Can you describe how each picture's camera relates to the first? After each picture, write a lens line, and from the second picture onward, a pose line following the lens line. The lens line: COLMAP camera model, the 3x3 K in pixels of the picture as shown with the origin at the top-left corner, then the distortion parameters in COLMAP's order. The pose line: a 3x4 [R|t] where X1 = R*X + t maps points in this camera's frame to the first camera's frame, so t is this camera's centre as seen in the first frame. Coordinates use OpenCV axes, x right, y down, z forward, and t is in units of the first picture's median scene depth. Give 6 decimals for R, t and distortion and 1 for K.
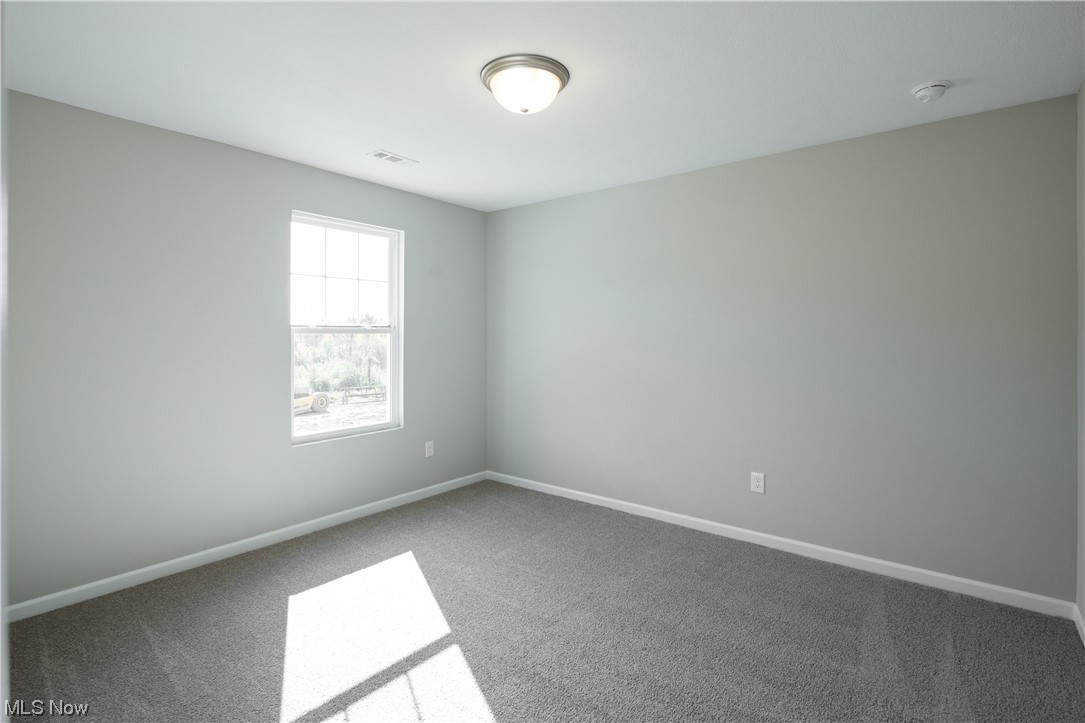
lens RADIAL K [[526.6, 0, 543.8], [0, 526.6, 340.7], [0, 0, 1]] dist [0.000989, -0.007884]
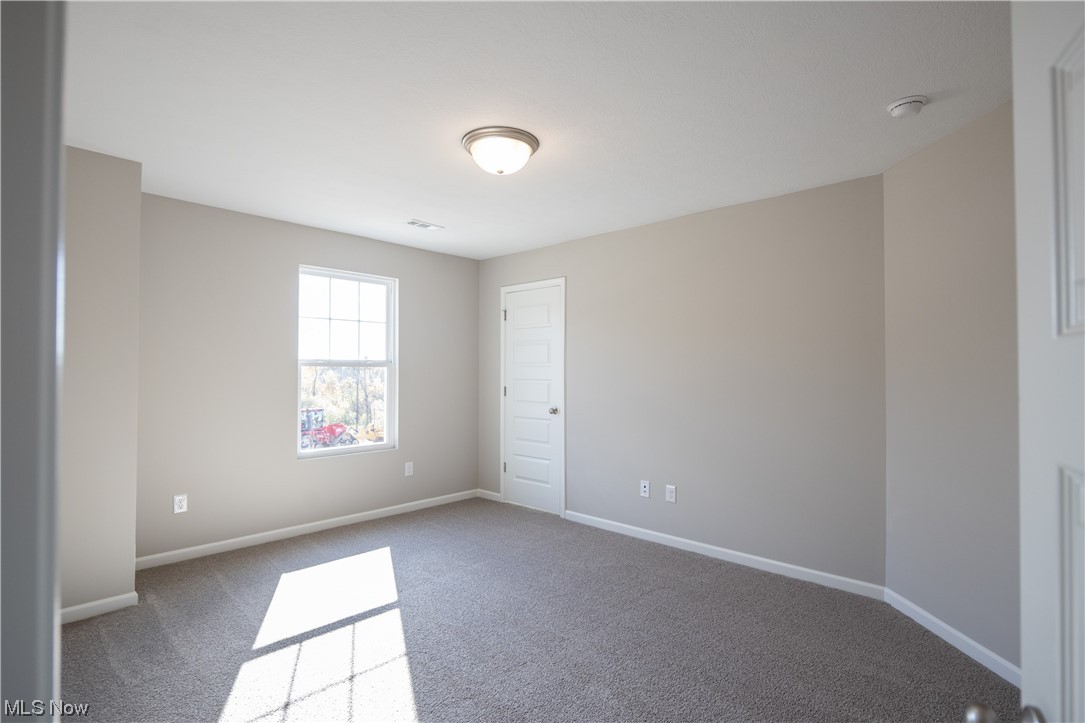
lens RADIAL K [[523.3, 0, 559.4], [0, 523.3, 378.6], [0, 0, 1]] dist [-0.014438, -0.000069]
pose [[0.998365, 0.002111, -0.057118, 0.160694], [-0.001665, 0.999968, 0.007870, 0.001251], [0.057132, -0.007762, 0.998336, -0.134002]]
